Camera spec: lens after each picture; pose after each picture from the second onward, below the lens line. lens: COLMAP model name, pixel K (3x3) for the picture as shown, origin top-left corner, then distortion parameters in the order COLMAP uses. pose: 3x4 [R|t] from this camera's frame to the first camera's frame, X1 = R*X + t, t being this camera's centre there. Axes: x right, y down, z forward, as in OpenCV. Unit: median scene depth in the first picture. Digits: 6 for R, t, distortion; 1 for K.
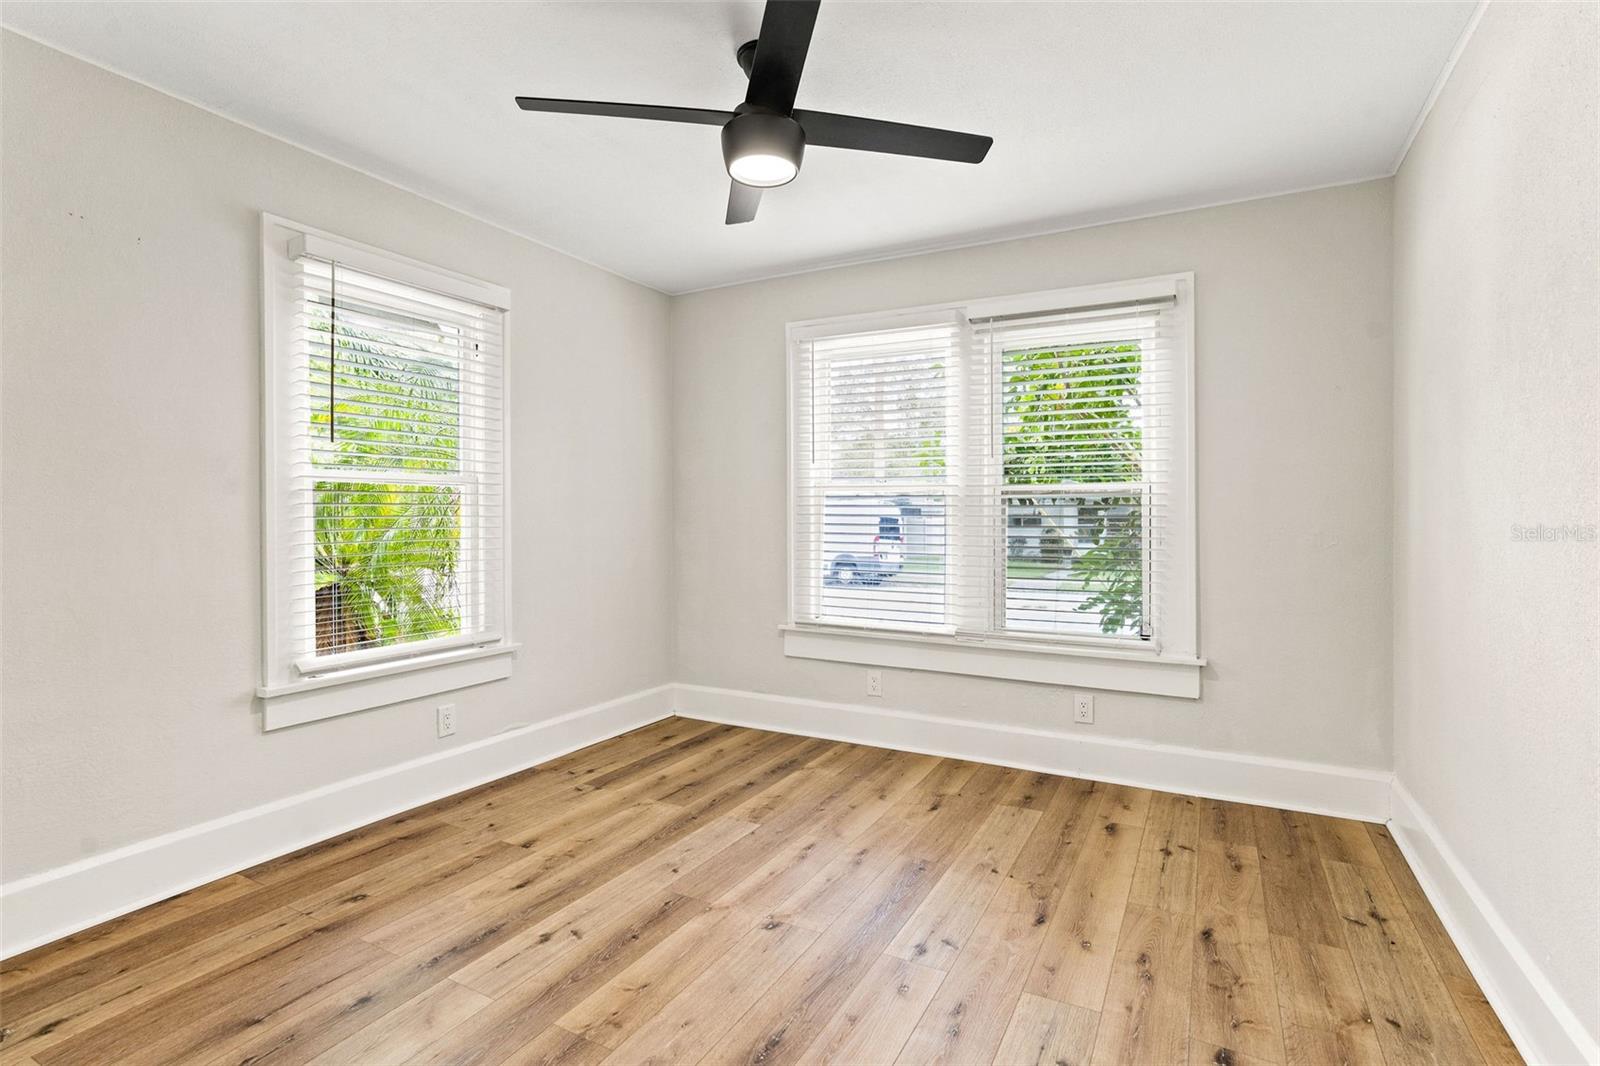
lens RADIAL K [[781.3, 0, 795.2], [0, 781.3, 517.1], [0, 0, 1]] dist [-0.053445, 0.030042]
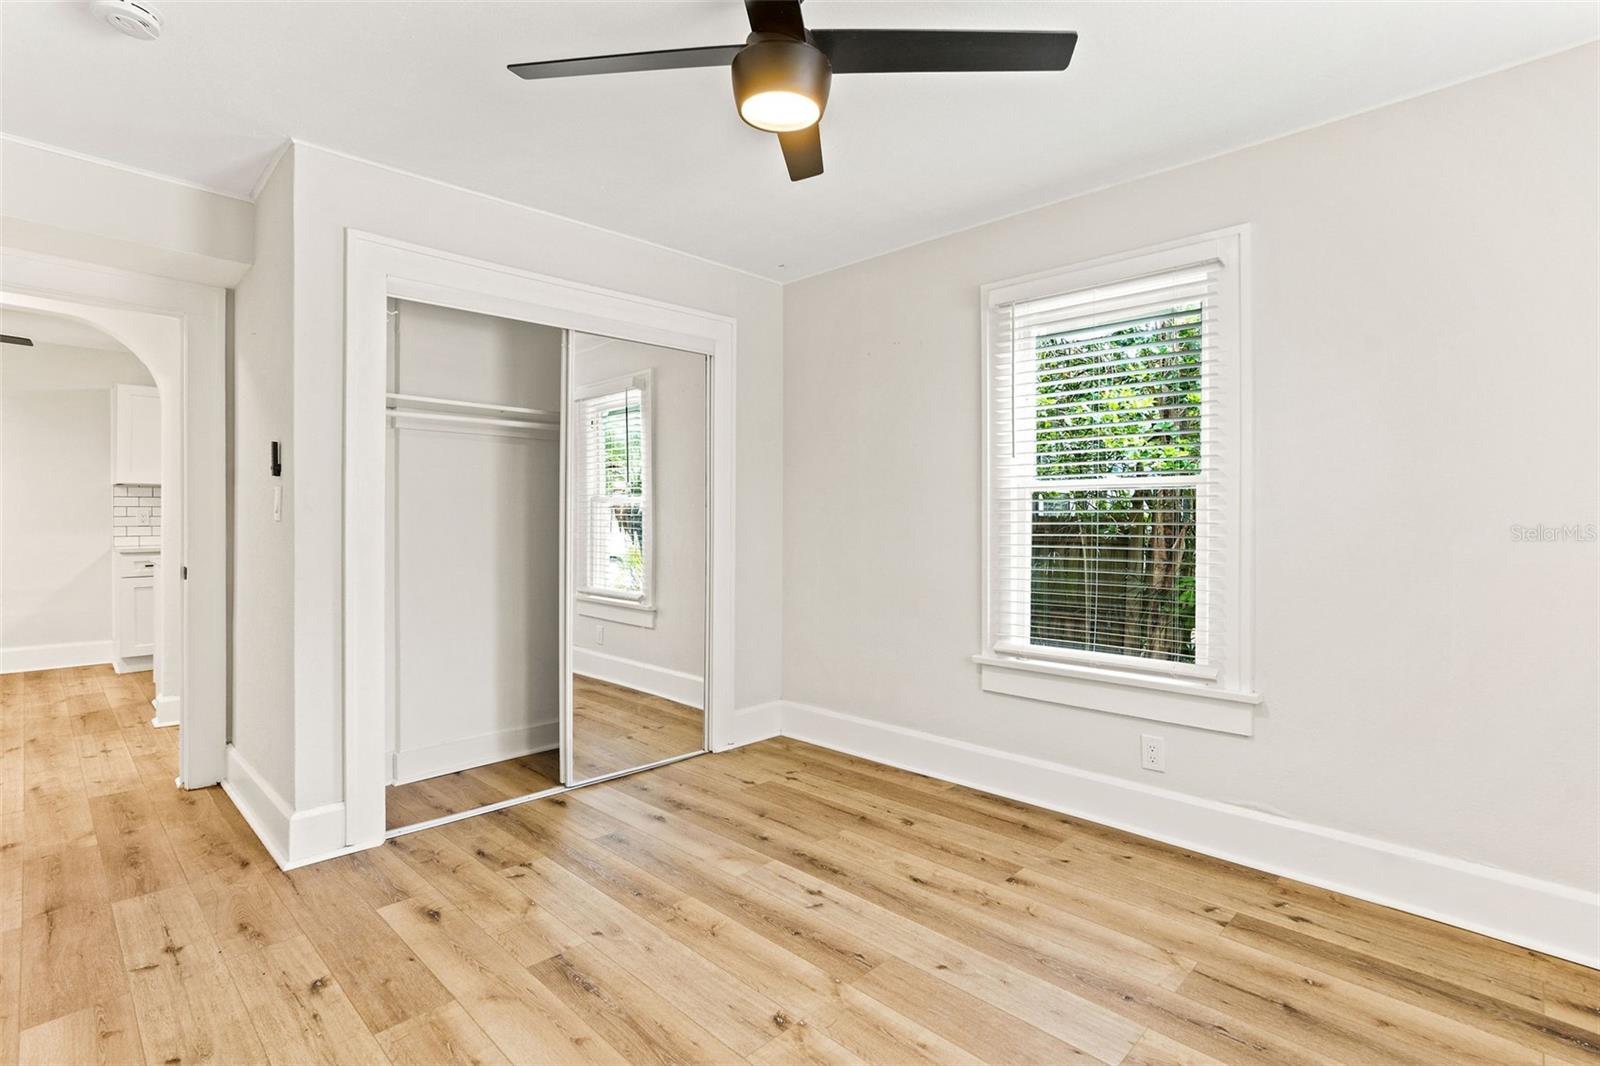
lens RADIAL K [[781.3, 0, 795.2], [0, 781.3, 517.1], [0, 0, 1]] dist [-0.053445, 0.030042]
pose [[-0.276886, -0.000757, -0.960902, 0.643260], [-0.011331, 0.999933, 0.002477, -0.007040], [0.960836, 0.011574, -0.276876, 1.058794]]
